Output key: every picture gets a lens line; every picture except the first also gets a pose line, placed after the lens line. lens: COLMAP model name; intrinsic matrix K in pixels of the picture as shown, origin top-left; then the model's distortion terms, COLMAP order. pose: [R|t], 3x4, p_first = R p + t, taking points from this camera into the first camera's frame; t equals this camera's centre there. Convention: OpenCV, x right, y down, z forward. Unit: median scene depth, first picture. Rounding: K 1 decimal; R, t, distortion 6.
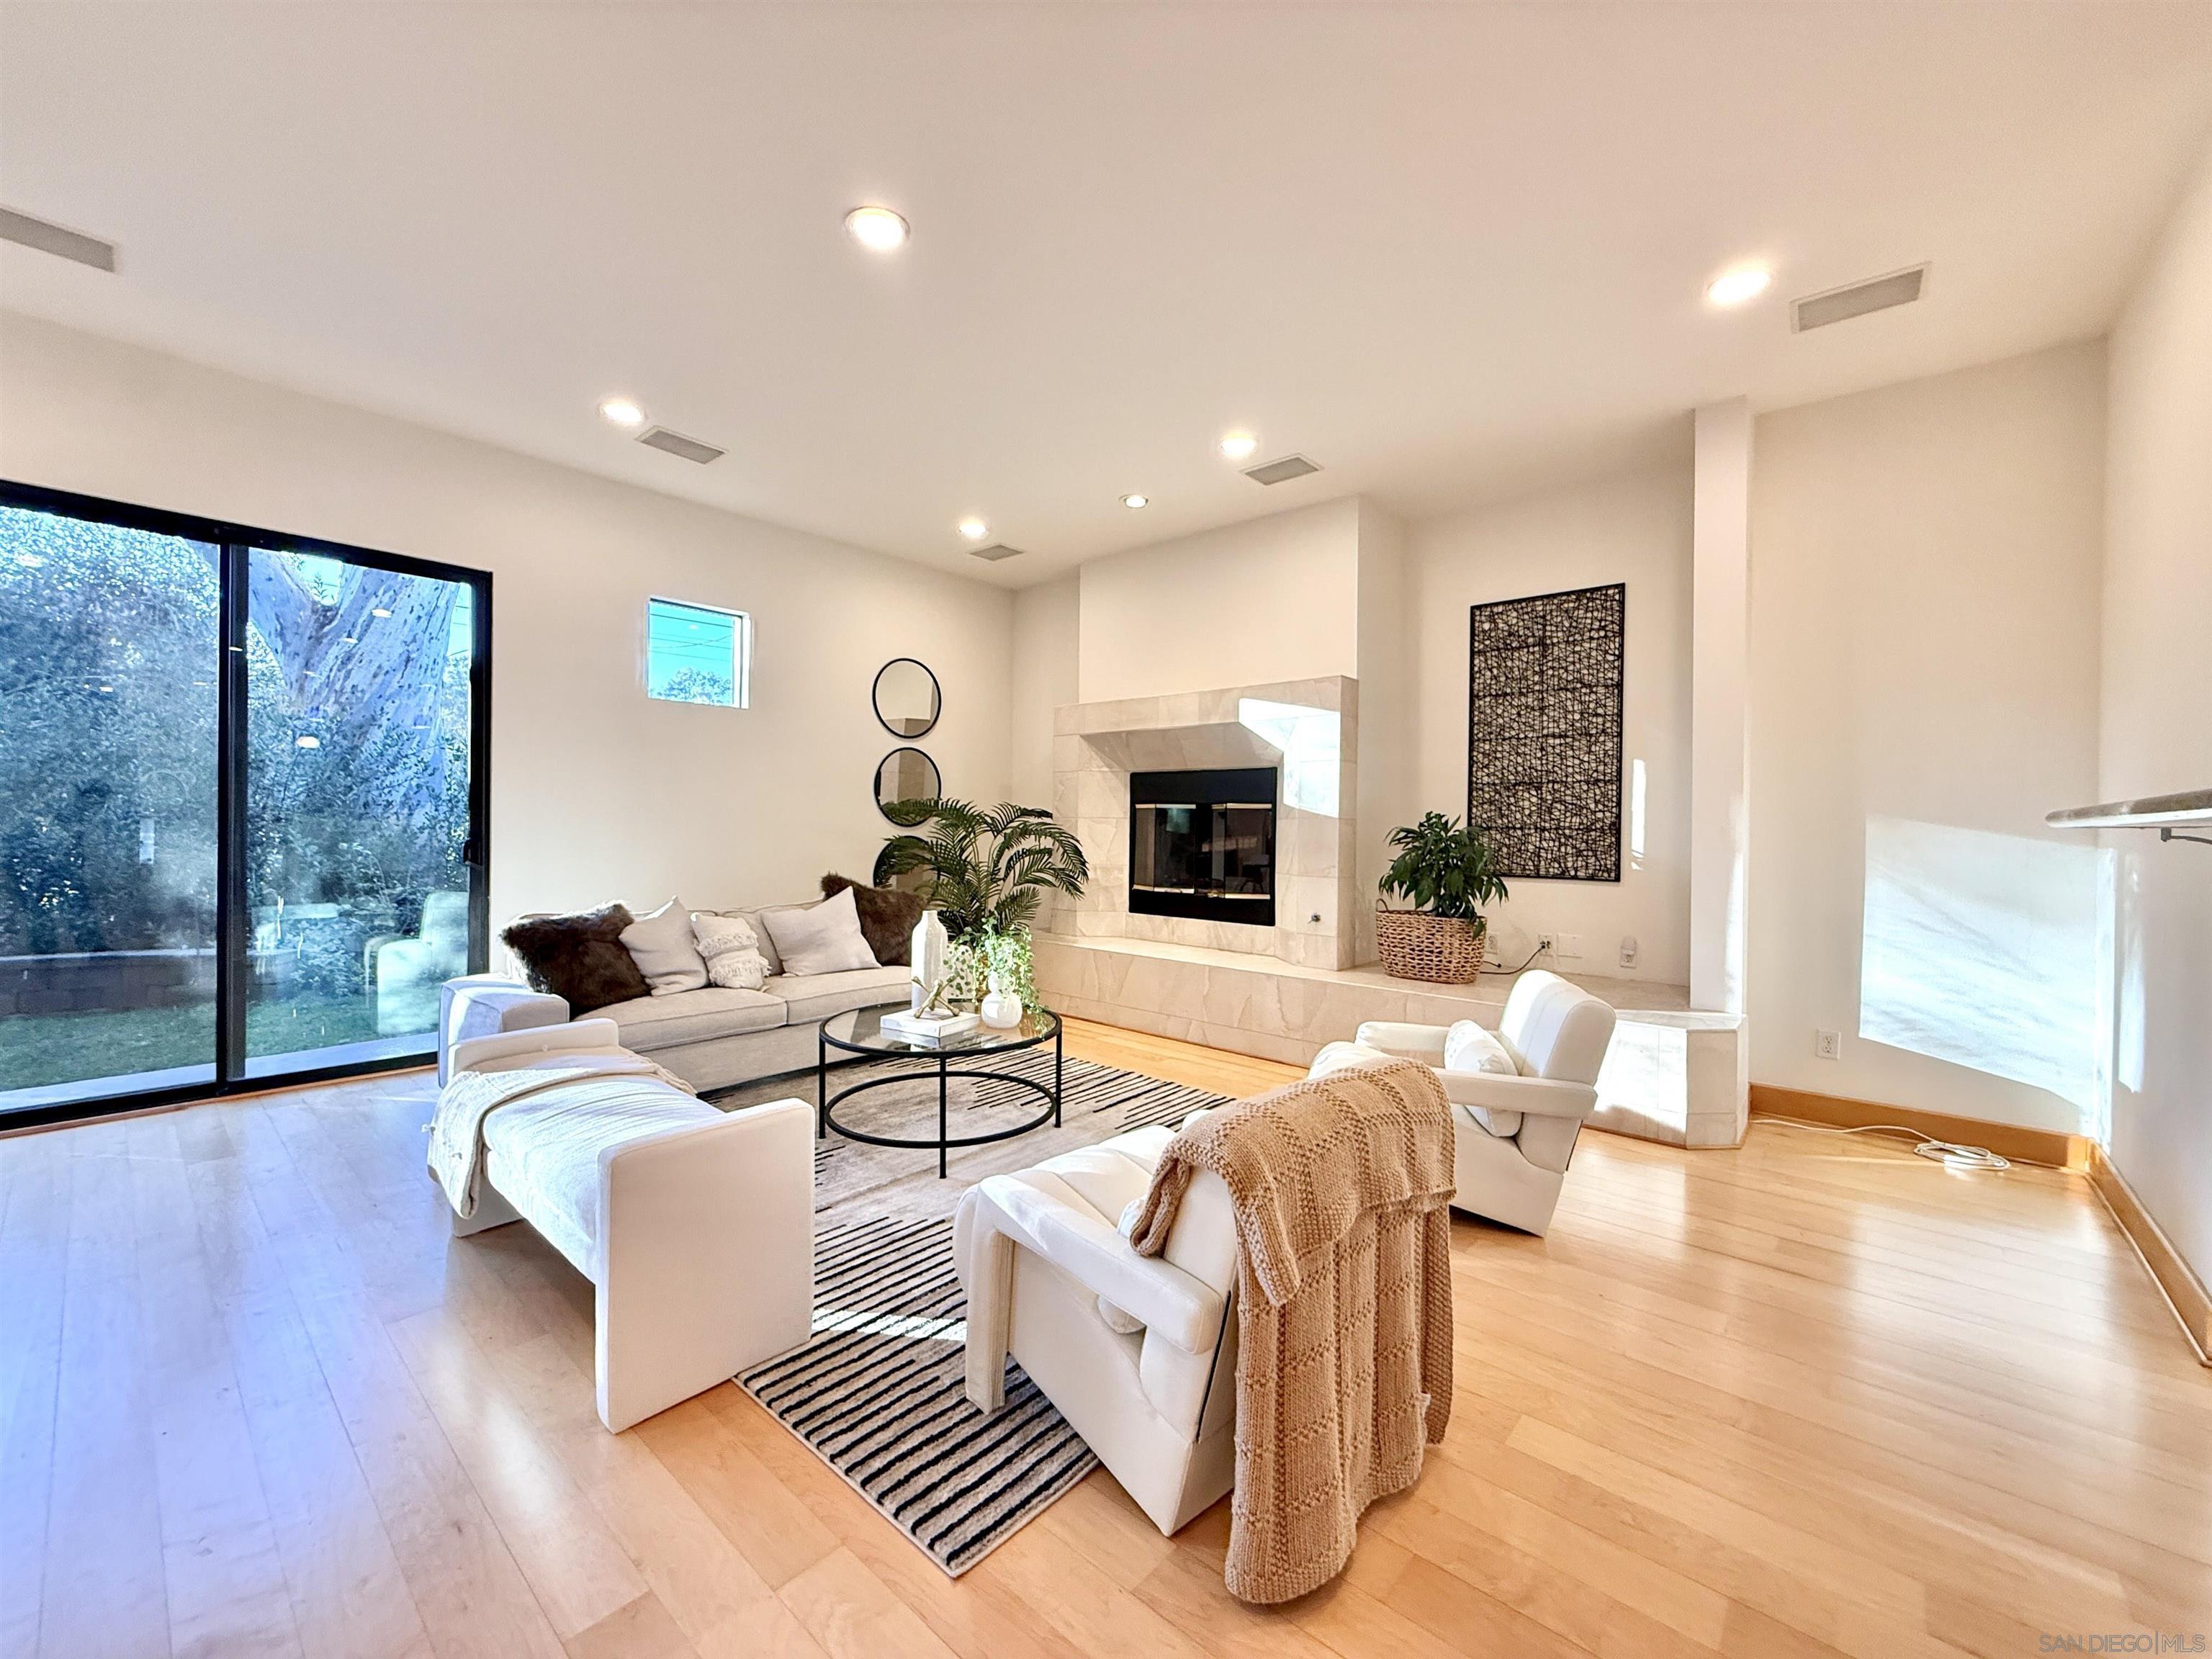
lens RADIAL K [[882.4, 0, 1101.0], [0, 882.4, 830.8], [0, 0, 1]] dist [0.001064, -0.000309]
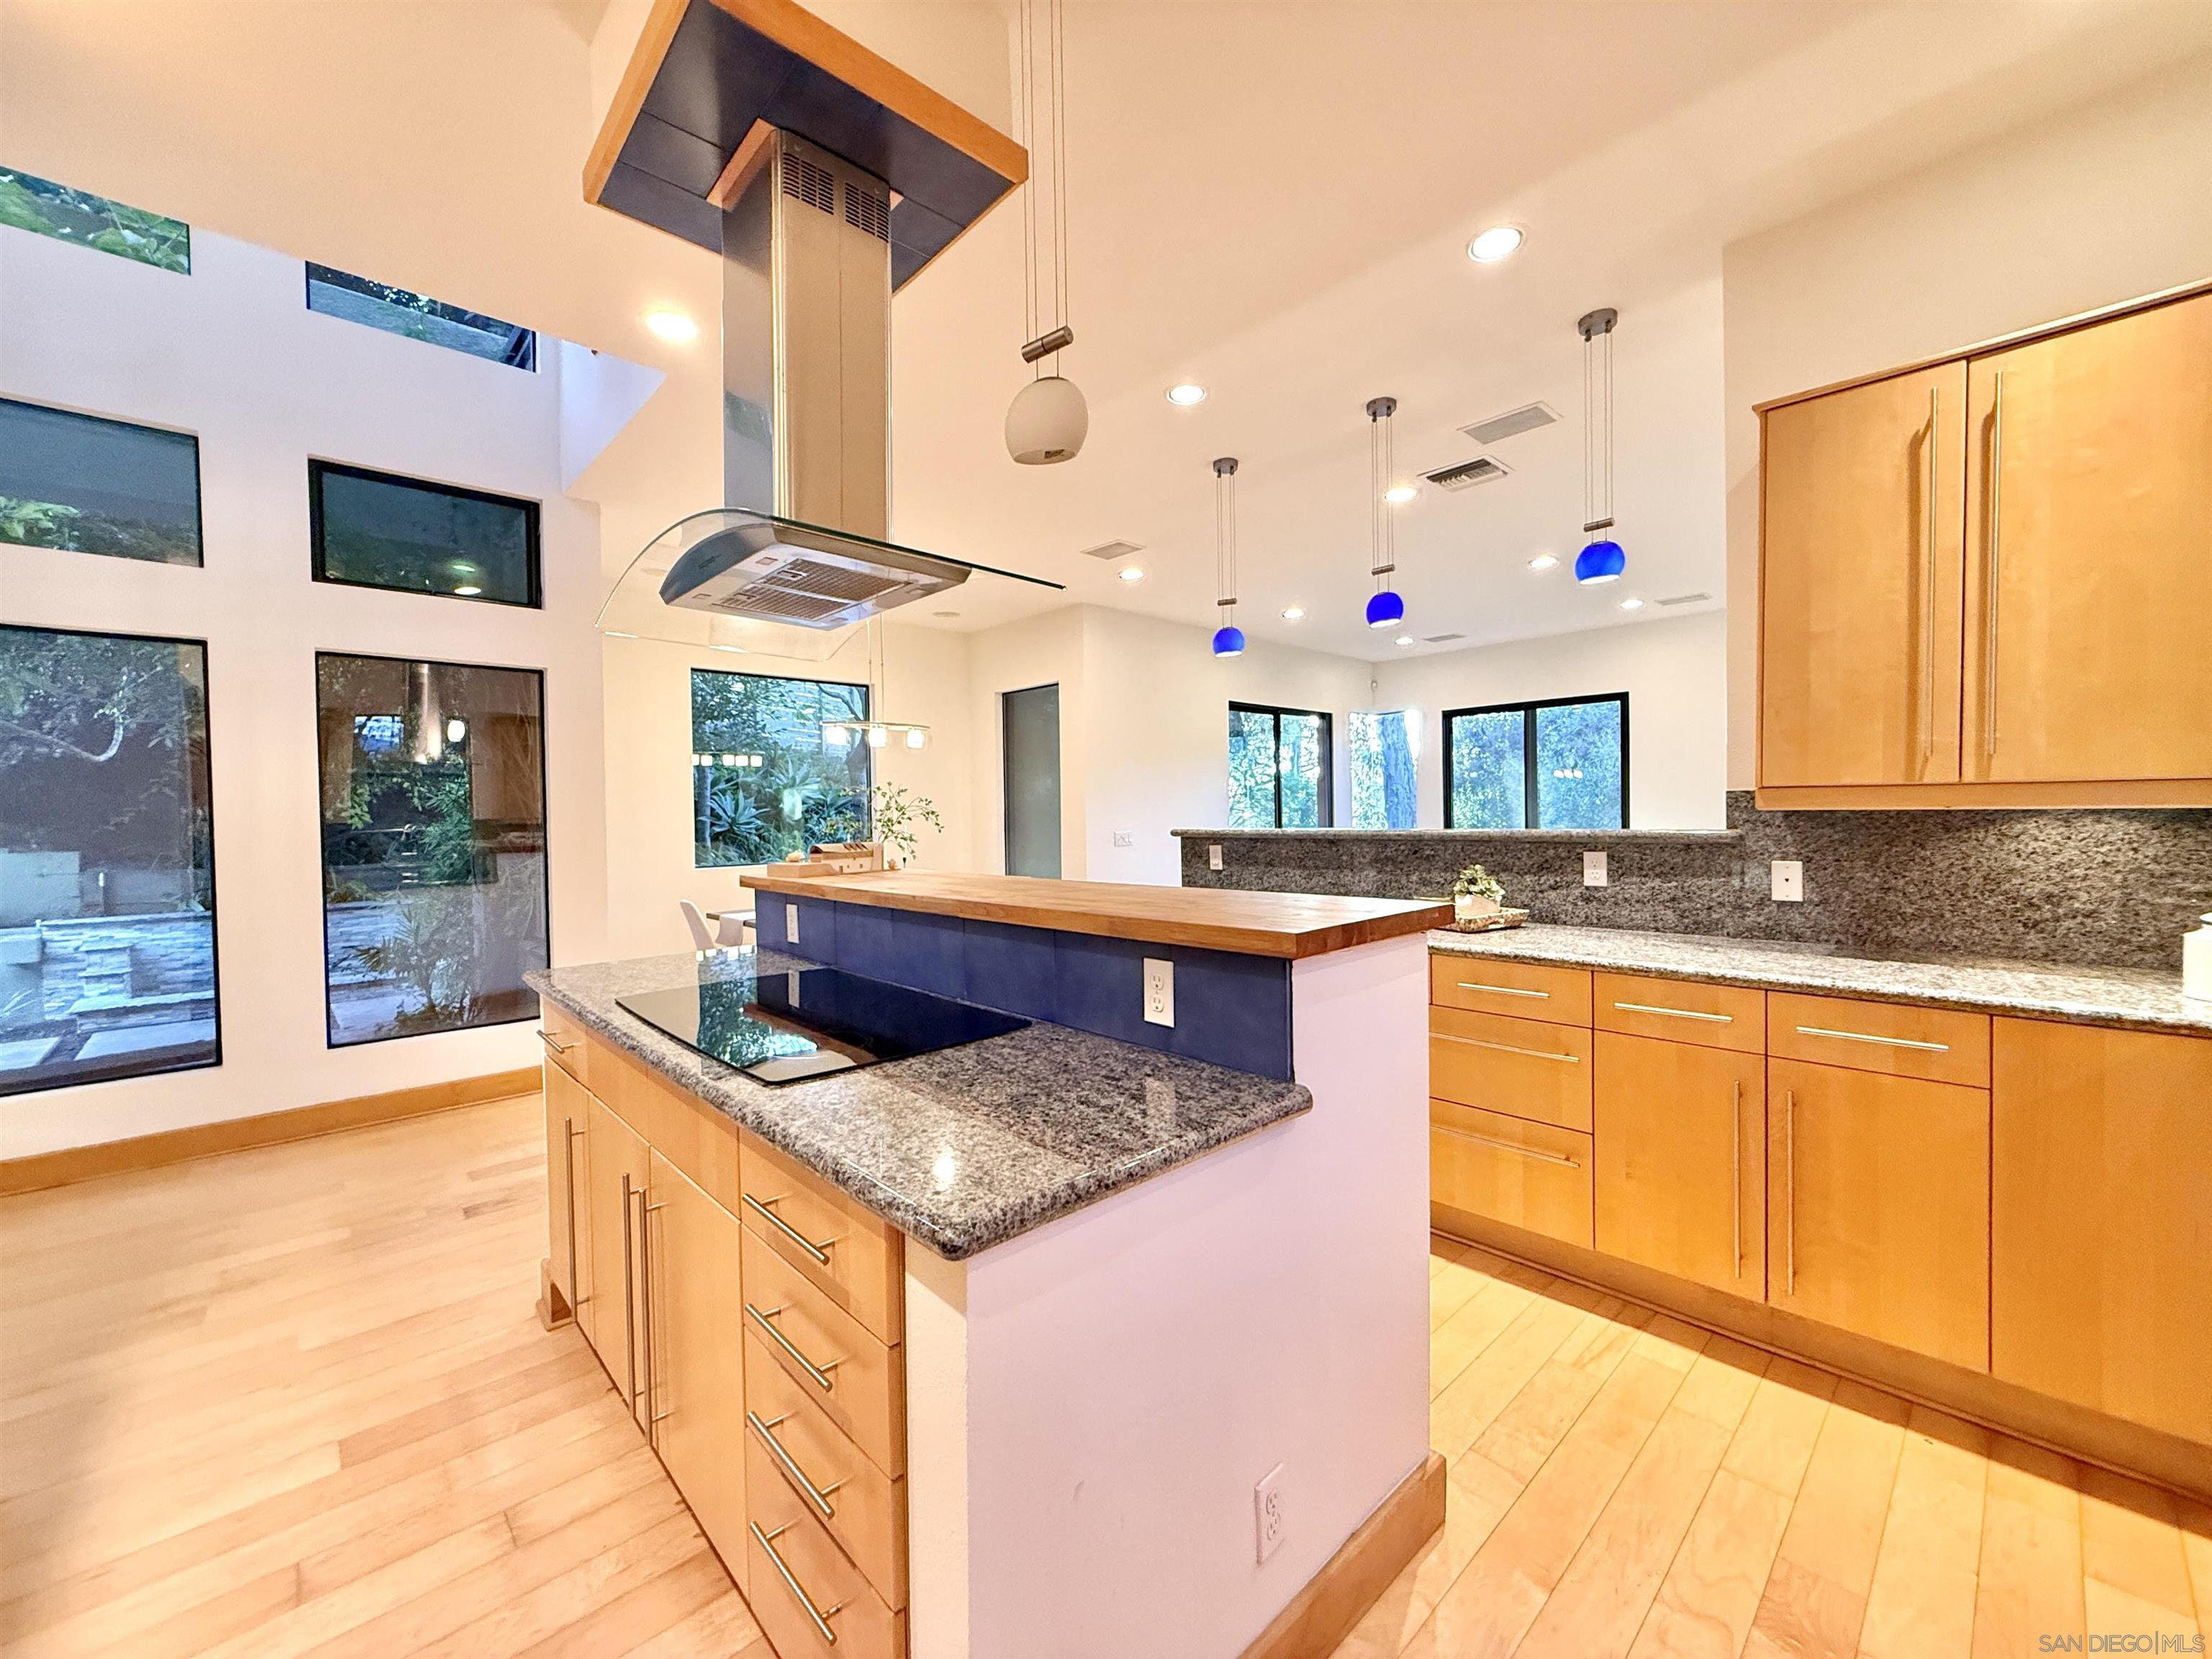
lens RADIAL K [[882.4, 0, 1104.0], [0, 882.4, 832.3], [0, 0, 1]] dist [0.001064, -0.000309]
pose [[-0.093682, 0.008123, -0.995569, 1.166016], [0.011569, 0.999908, 0.007070, -0.016548], [0.995535, -0.010856, -0.093768, 0.055227]]
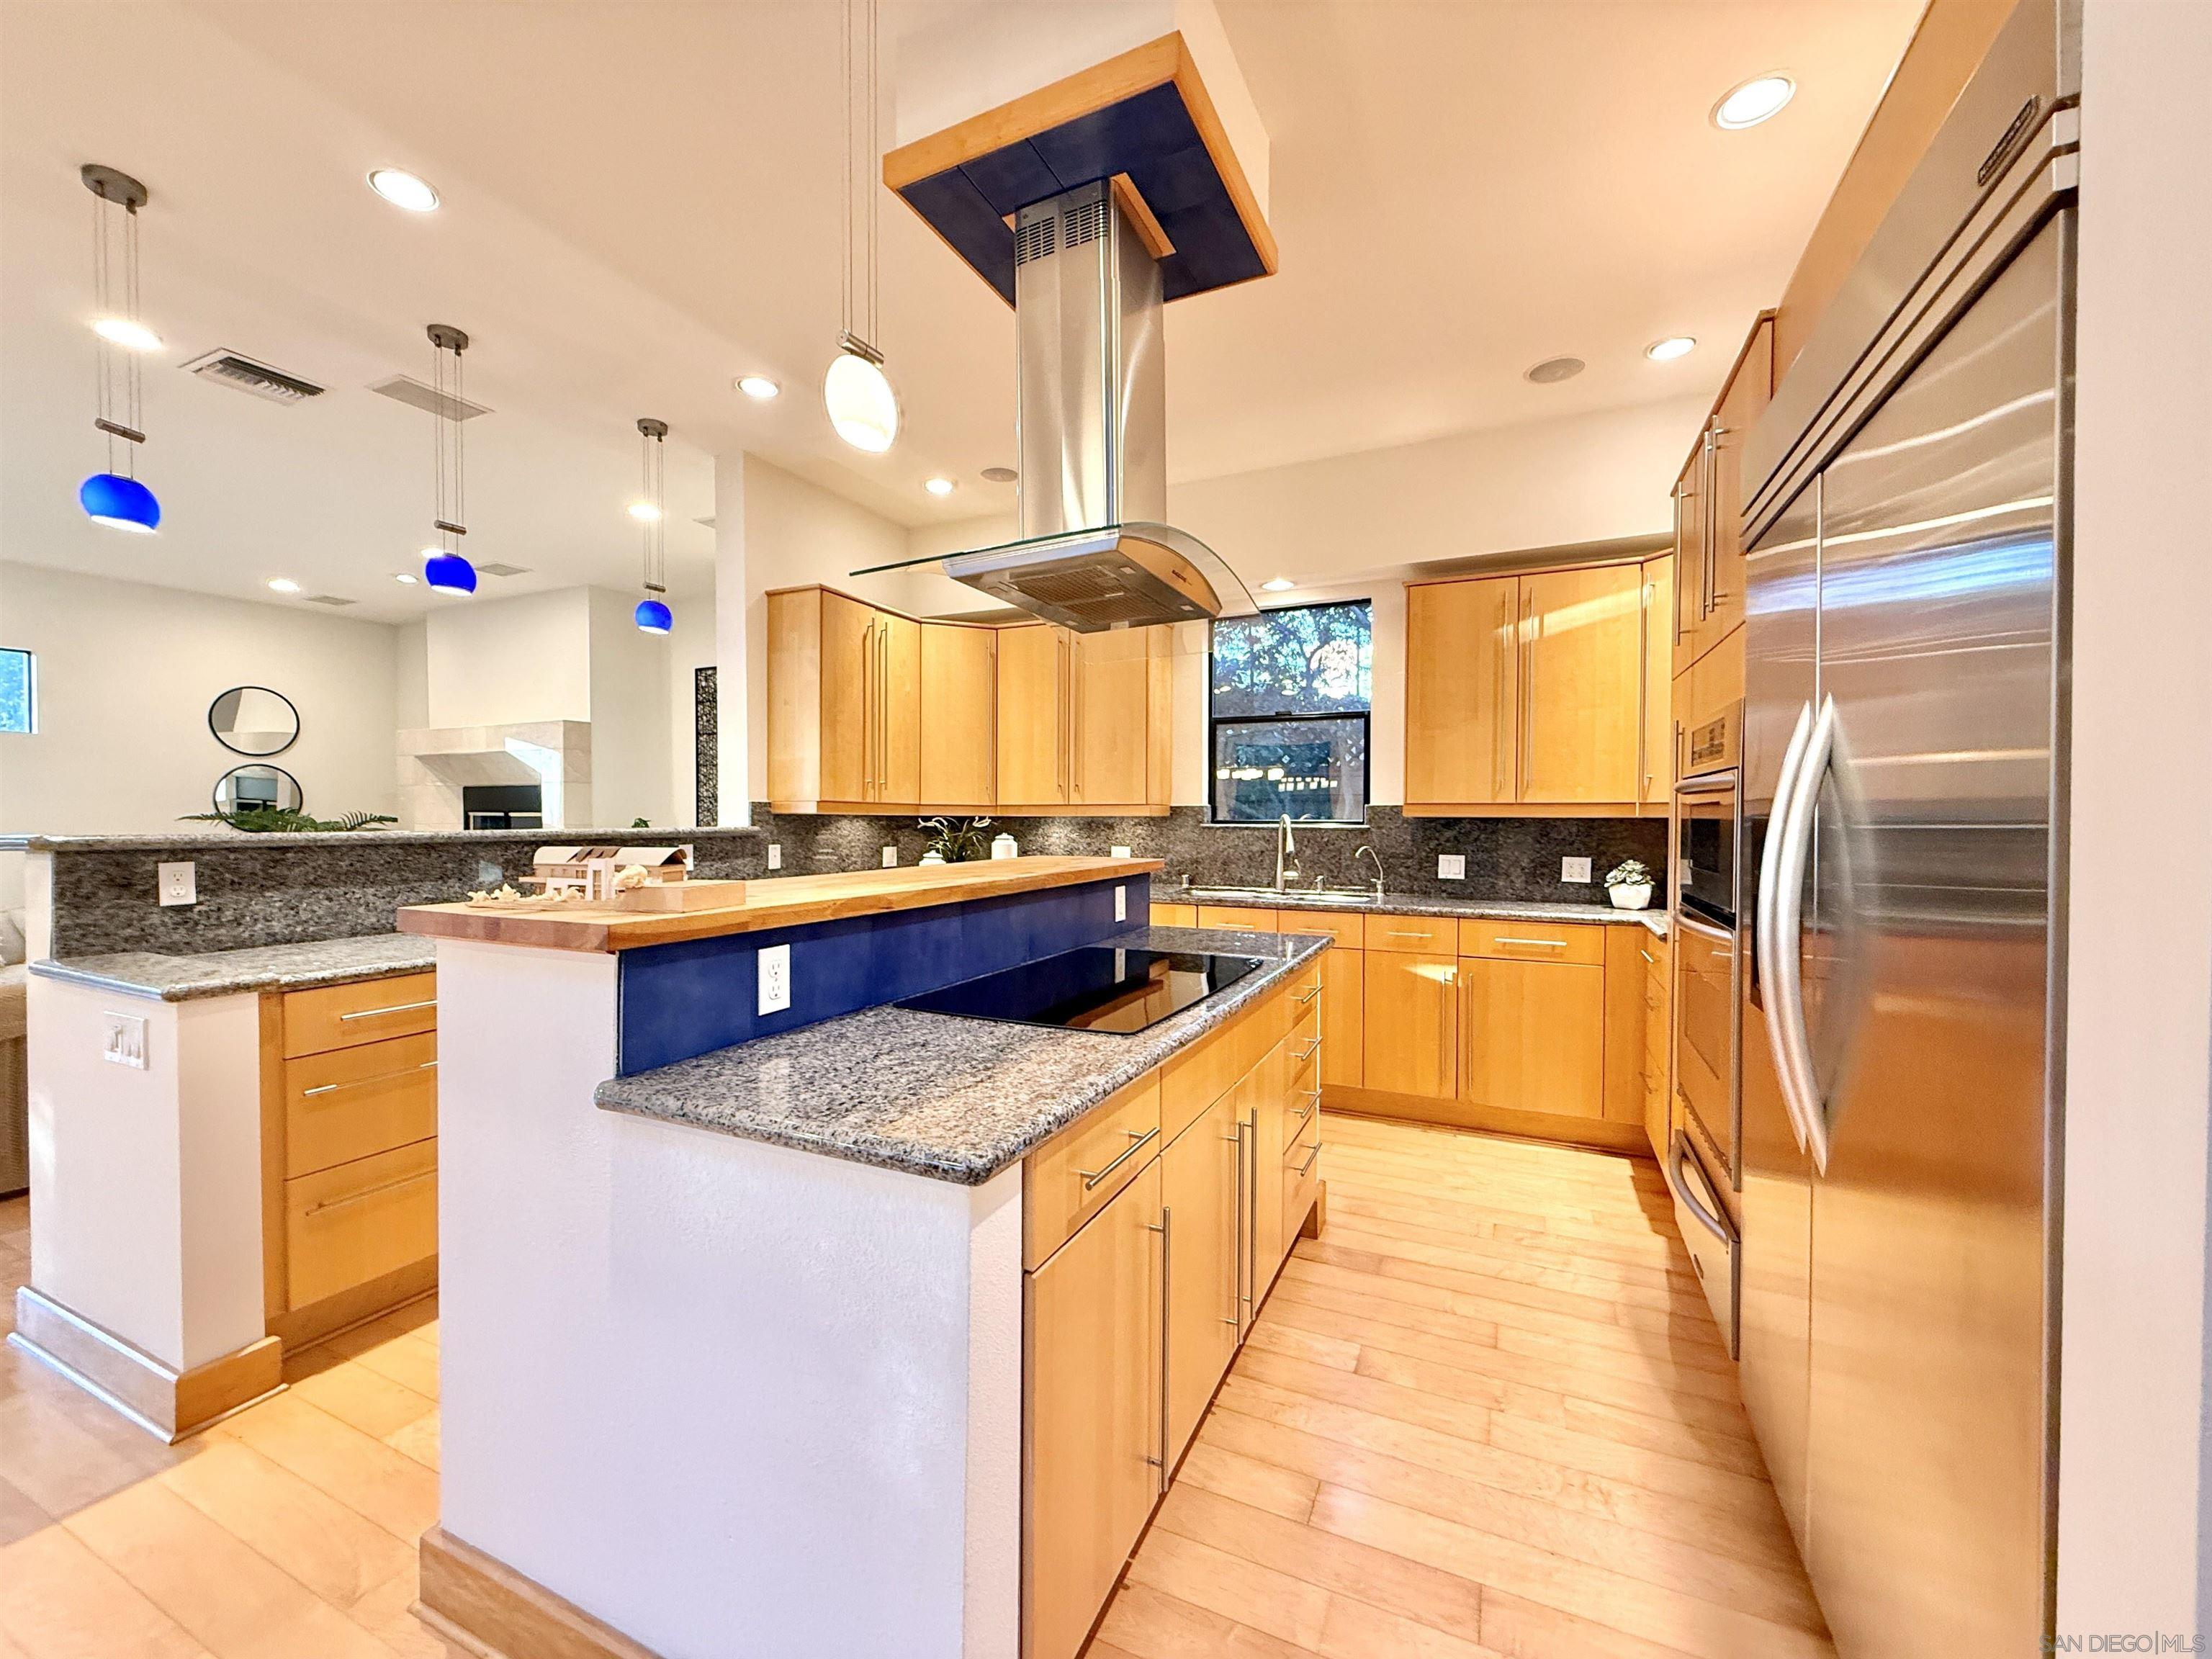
lens RADIAL K [[882.4, 0, 1099.8], [0, 882.4, 831.1], [0, 0, 1]] dist [0.001064, -0.000309]
pose [[0.959663, -0.019324, 0.280487, 0.659387], [0.014850, 0.999727, 0.018066, -0.015583], [-0.280759, -0.013172, 0.959688, -0.533853]]
